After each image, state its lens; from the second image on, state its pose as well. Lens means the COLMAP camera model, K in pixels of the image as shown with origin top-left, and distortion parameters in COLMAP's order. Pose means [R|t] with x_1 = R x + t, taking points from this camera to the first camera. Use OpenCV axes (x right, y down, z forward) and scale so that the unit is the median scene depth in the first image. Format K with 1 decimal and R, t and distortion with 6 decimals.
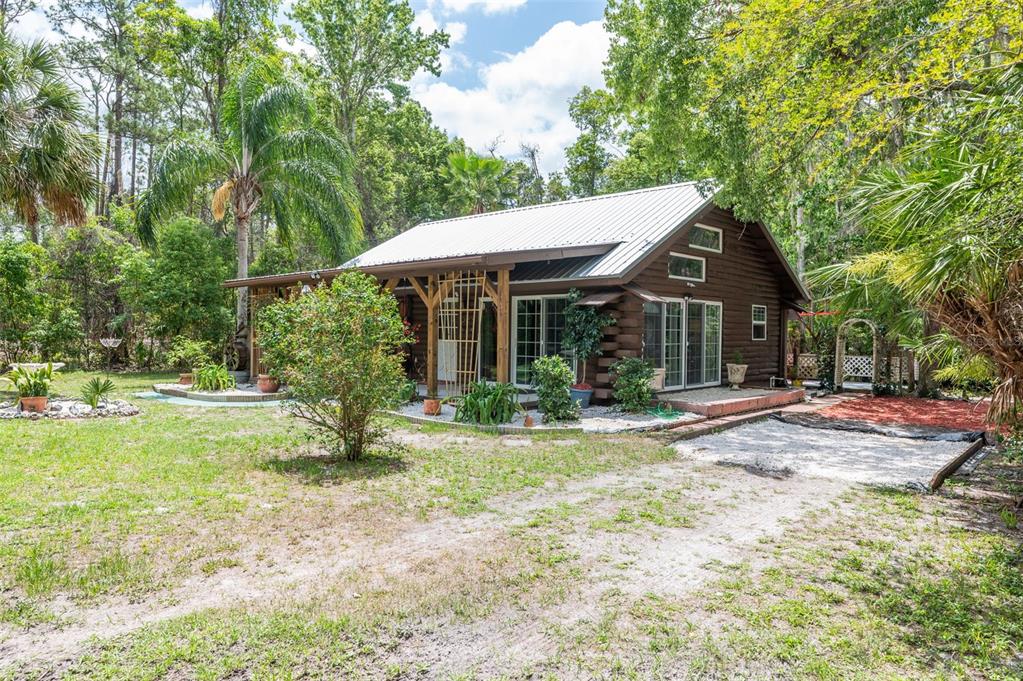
lens RADIAL K [[678.6, 0, 513.3], [0, 678.6, 339.8], [0, 0, 1]] dist [-0.000669, -0.000663]
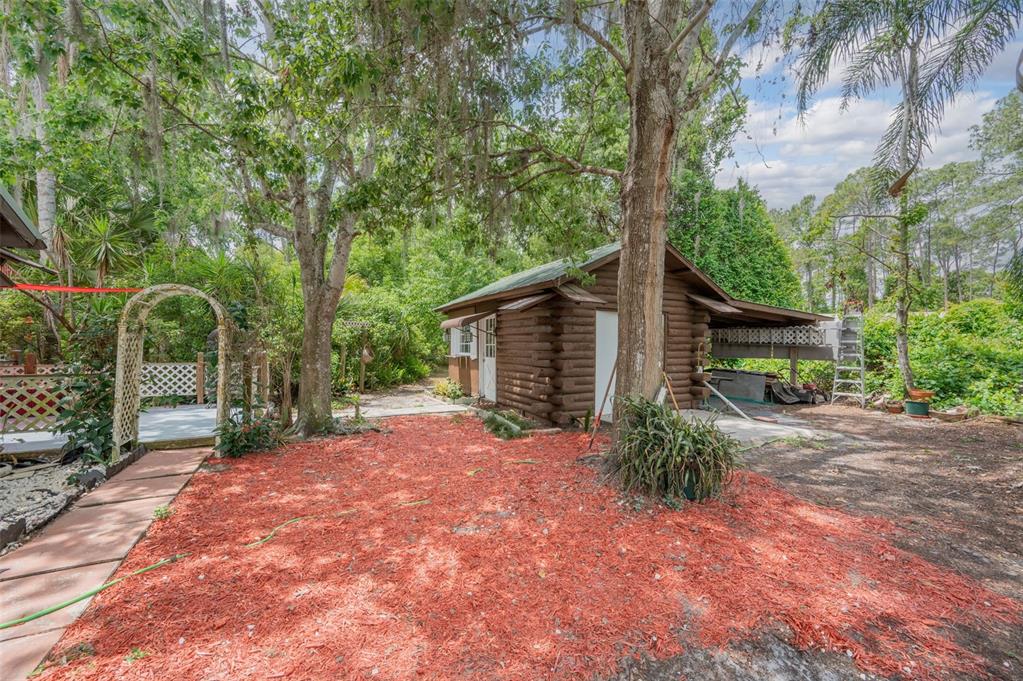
lens RADIAL K [[401.4, 0, 513.7], [0, 401.4, 342.5], [0, 0, 1]] dist [-0.001762, -0.000416]
pose [[0.356798, -0.012820, 0.934093, 0.374059], [0.009728, 0.999903, 0.010008, 0.006301], [-0.934131, 0.005516, 0.356888, 0.769312]]
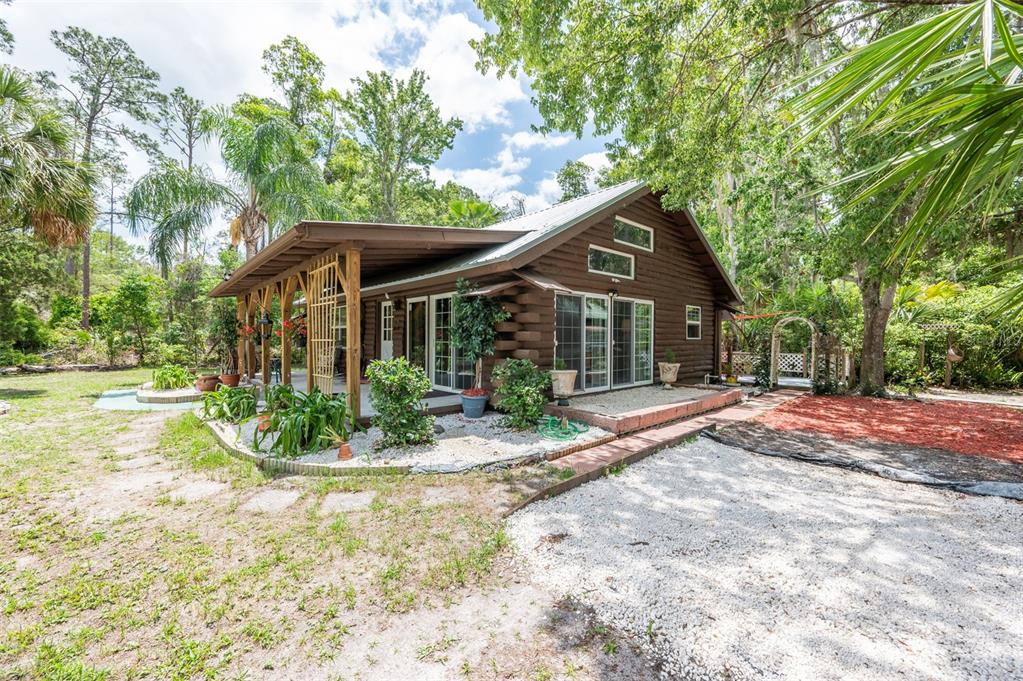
lens RADIAL K [[401.4, 0, 512.2], [0, 401.4, 344.1], [0, 0, 1]] dist [-0.001762, -0.000416]
pose [[0.995393, -0.008076, -0.095536, 0.160092], [0.008117, 0.999967, 0.000034, 0.006548], [0.095533, -0.000810, 0.995426, 0.400402]]
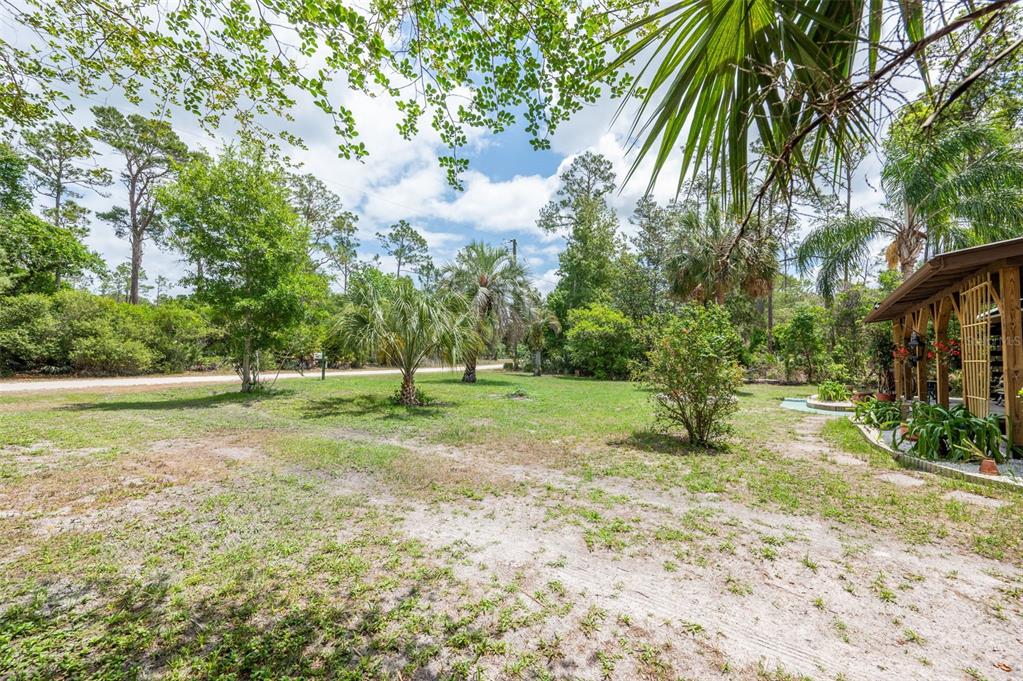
lens RADIAL K [[401.4, 0, 516.2], [0, 401.4, 340.4], [0, 0, 1]] dist [-0.001762, -0.000416]
pose [[0.098245, -0.053293, -0.993734, 0.277132], [-0.021264, 0.998225, -0.055636, 0.012042], [0.994935, 0.026596, 0.096938, 0.295211]]
